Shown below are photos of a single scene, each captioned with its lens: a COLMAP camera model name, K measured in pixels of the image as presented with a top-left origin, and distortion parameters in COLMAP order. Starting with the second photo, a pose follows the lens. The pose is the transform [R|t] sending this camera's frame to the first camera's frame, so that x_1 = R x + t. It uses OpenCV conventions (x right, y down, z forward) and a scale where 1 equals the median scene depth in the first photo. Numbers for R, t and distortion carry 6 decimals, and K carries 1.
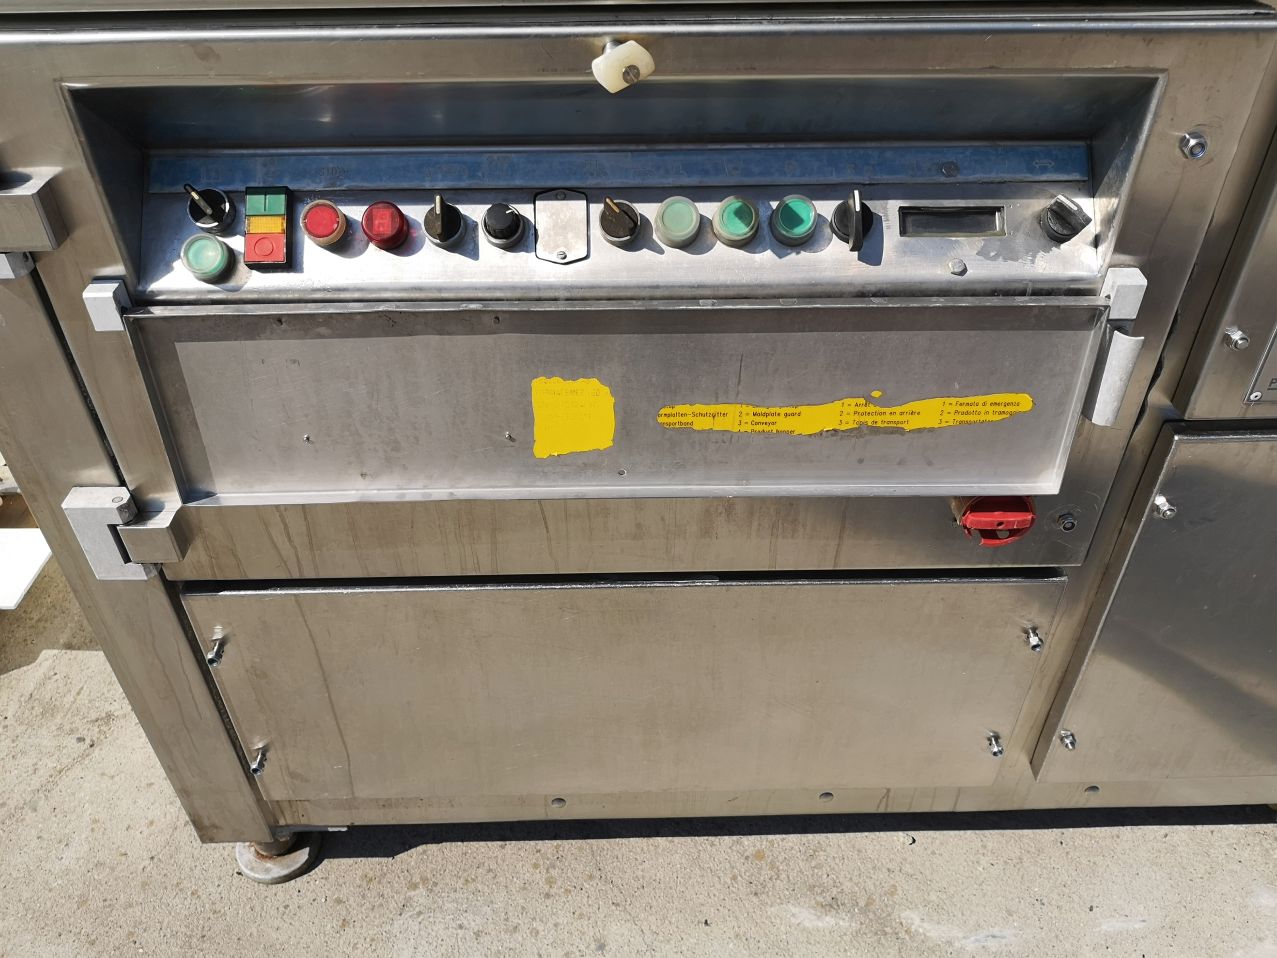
lens RADIAL K [[996.5, 0, 645.0], [0, 996.5, 470.6], [0, 0, 1]] dist [0.042617, -0.040660]
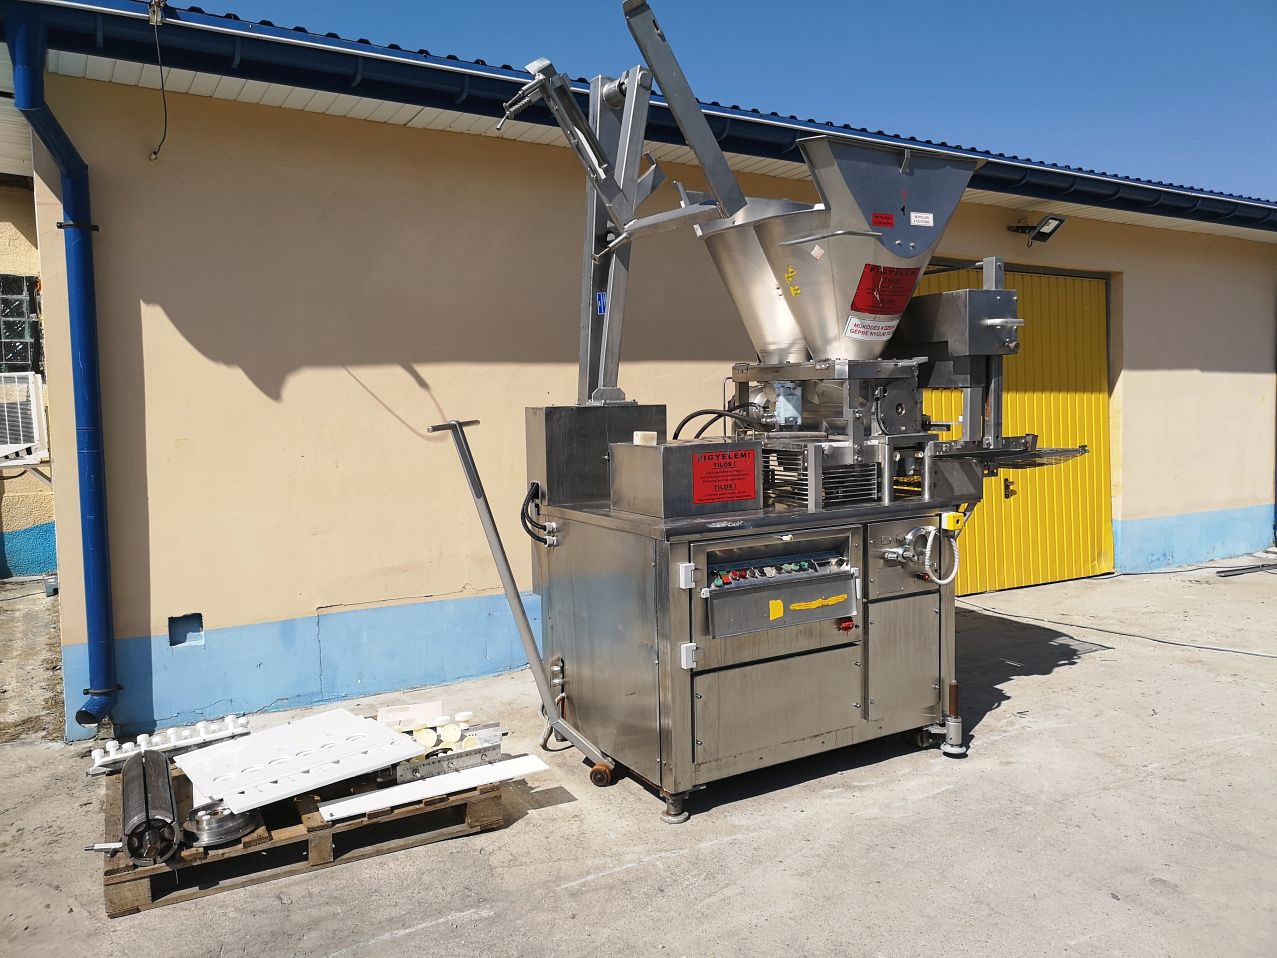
lens RADIAL K [[996.5, 0, 643.6], [0, 996.5, 477.5], [0, 0, 1]] dist [0.042617, -0.040660]
pose [[0.865968, -0.054823, 0.497085, -3.246019], [0.326316, 0.815161, -0.478570, 1.657222], [-0.378967, 0.576633, 0.723794, -2.857306]]
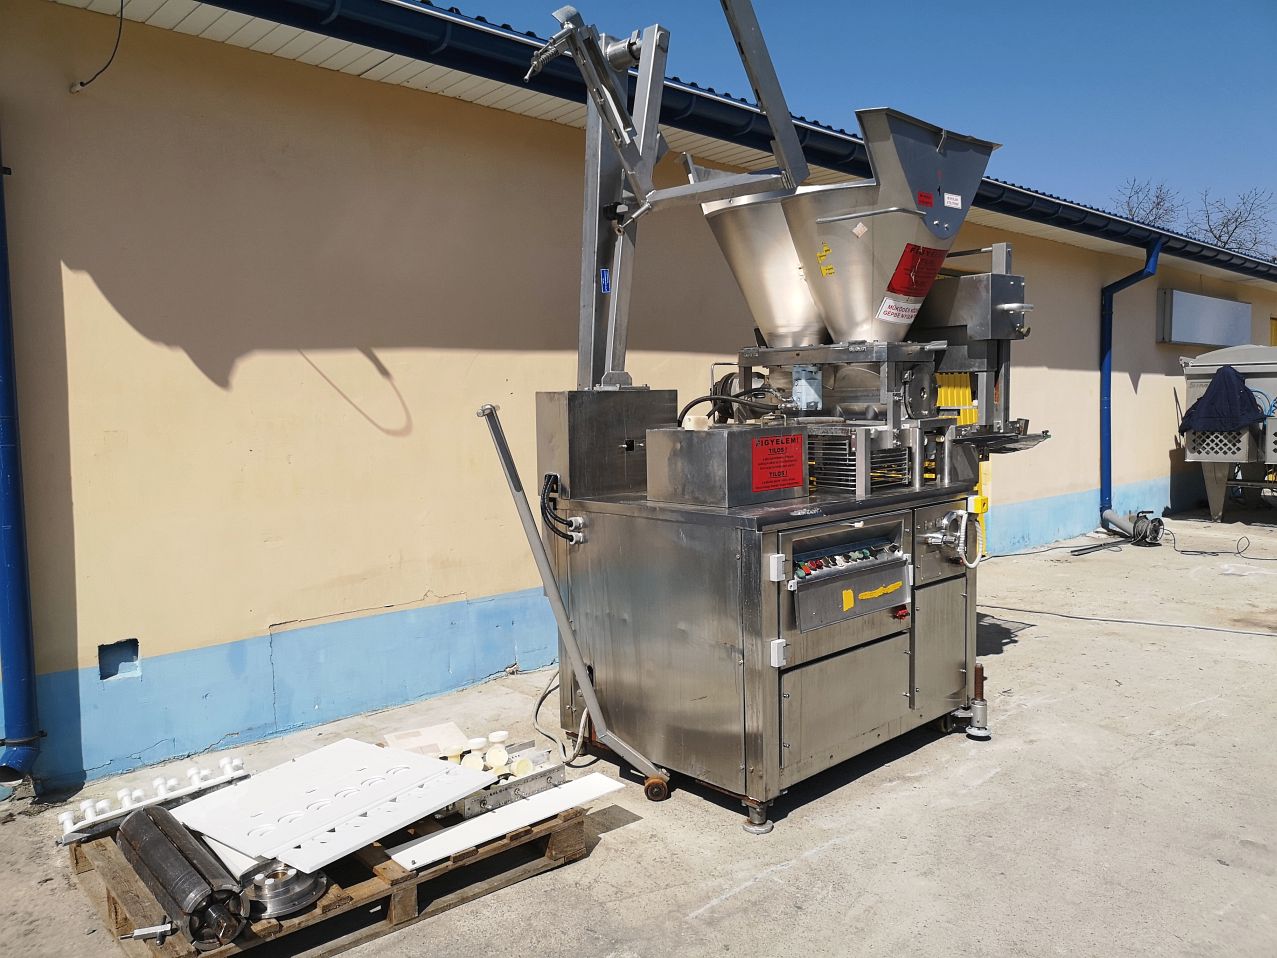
lens RADIAL K [[996.5, 0, 641.2], [0, 996.5, 479.9], [0, 0, 1]] dist [0.042617, -0.040660]
pose [[0.733009, -0.071314, 0.676470, -4.190888], [0.440421, 0.807649, -0.392088, 0.966379], [-0.518388, 0.585336, 0.623422, -1.874173]]
